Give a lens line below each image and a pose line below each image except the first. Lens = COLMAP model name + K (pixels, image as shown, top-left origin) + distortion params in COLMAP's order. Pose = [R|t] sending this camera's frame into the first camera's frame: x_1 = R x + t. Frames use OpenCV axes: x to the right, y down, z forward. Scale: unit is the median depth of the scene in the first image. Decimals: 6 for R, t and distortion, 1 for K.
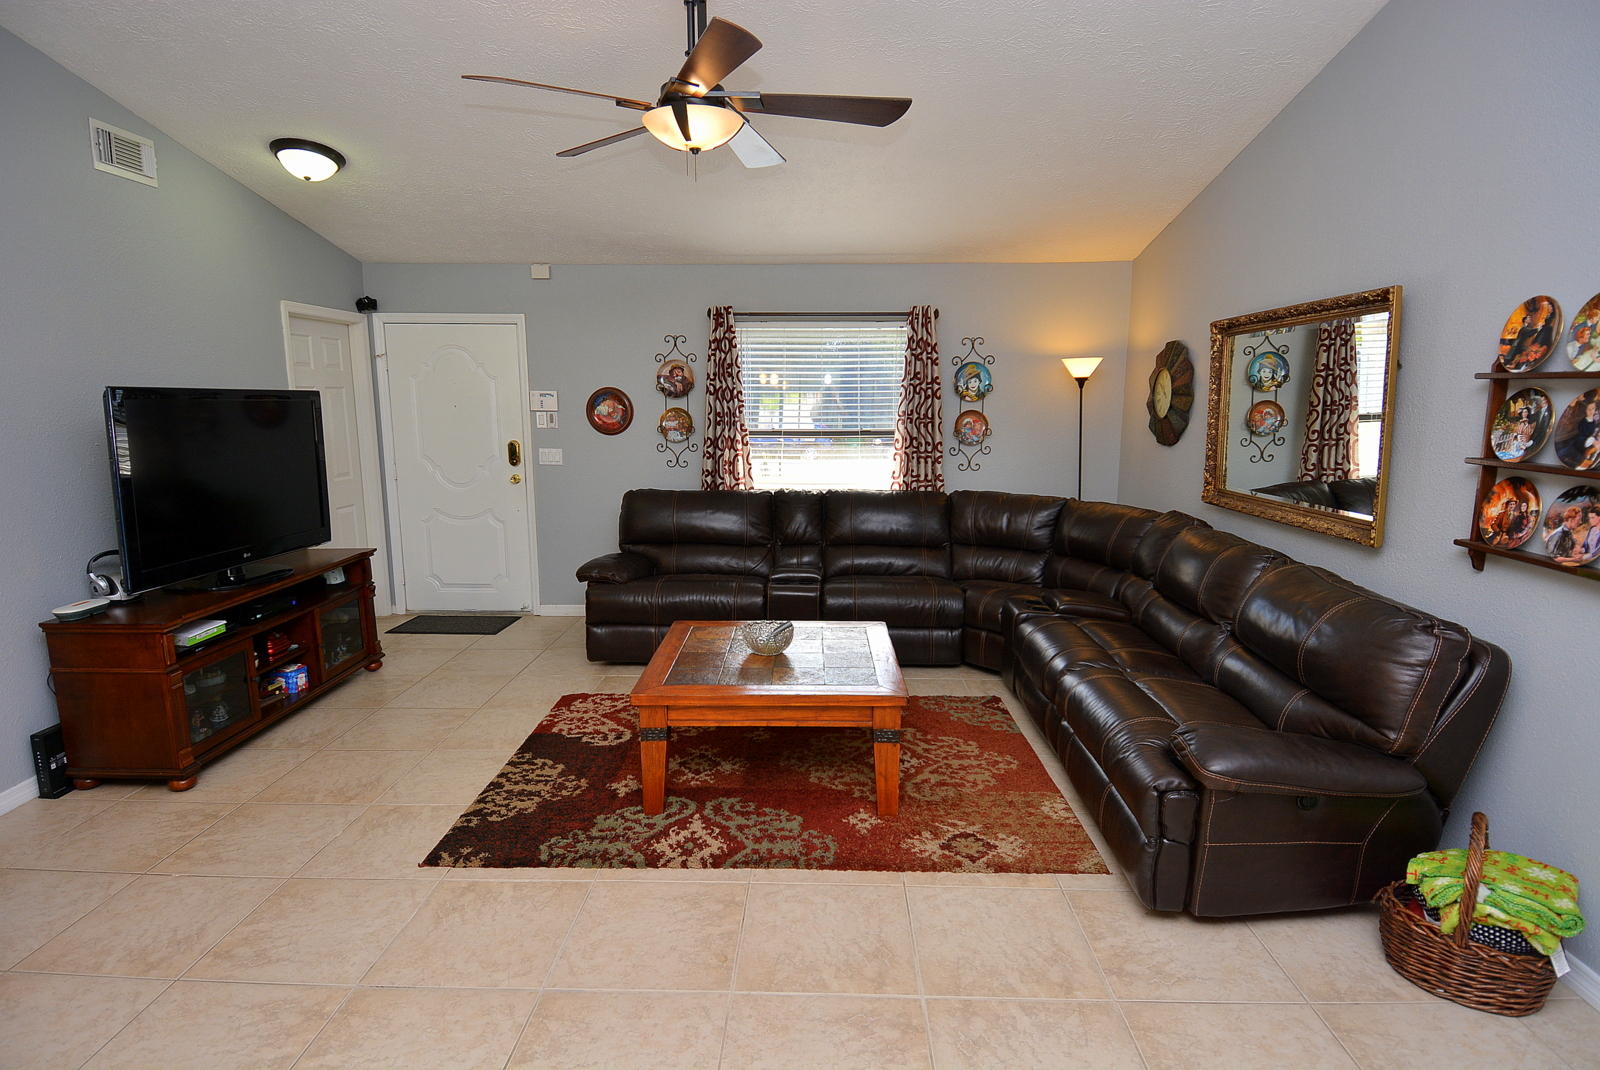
lens RADIAL K [[833.4, 0, 806.9], [0, 833.4, 540.7], [0, 0, 1]] dist [0.057163, -0.064277]
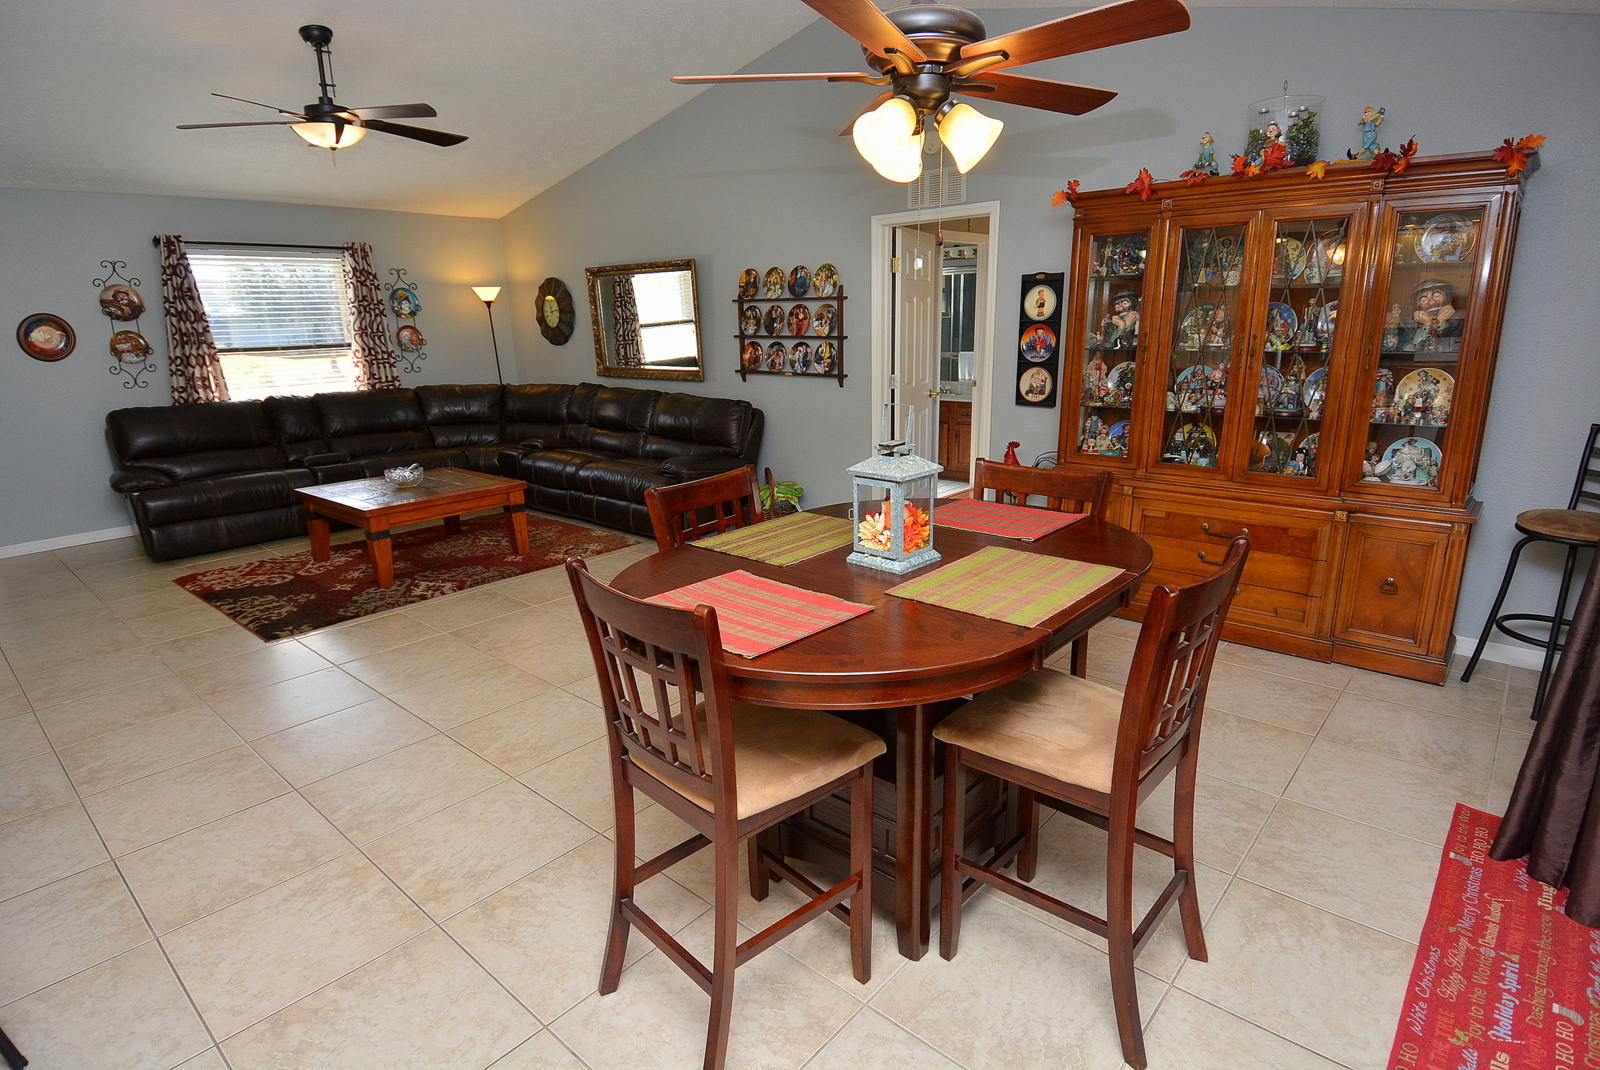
lens RADIAL K [[833.4, 0, 806.9], [0, 833.4, 540.7], [0, 0, 1]] dist [0.057163, -0.064277]
pose [[0.637993, -0.212676, 0.740090, -0.475204], [0.148830, 0.977038, 0.152469, 0.068611], [-0.755522, 0.012873, 0.654996, -0.350866]]
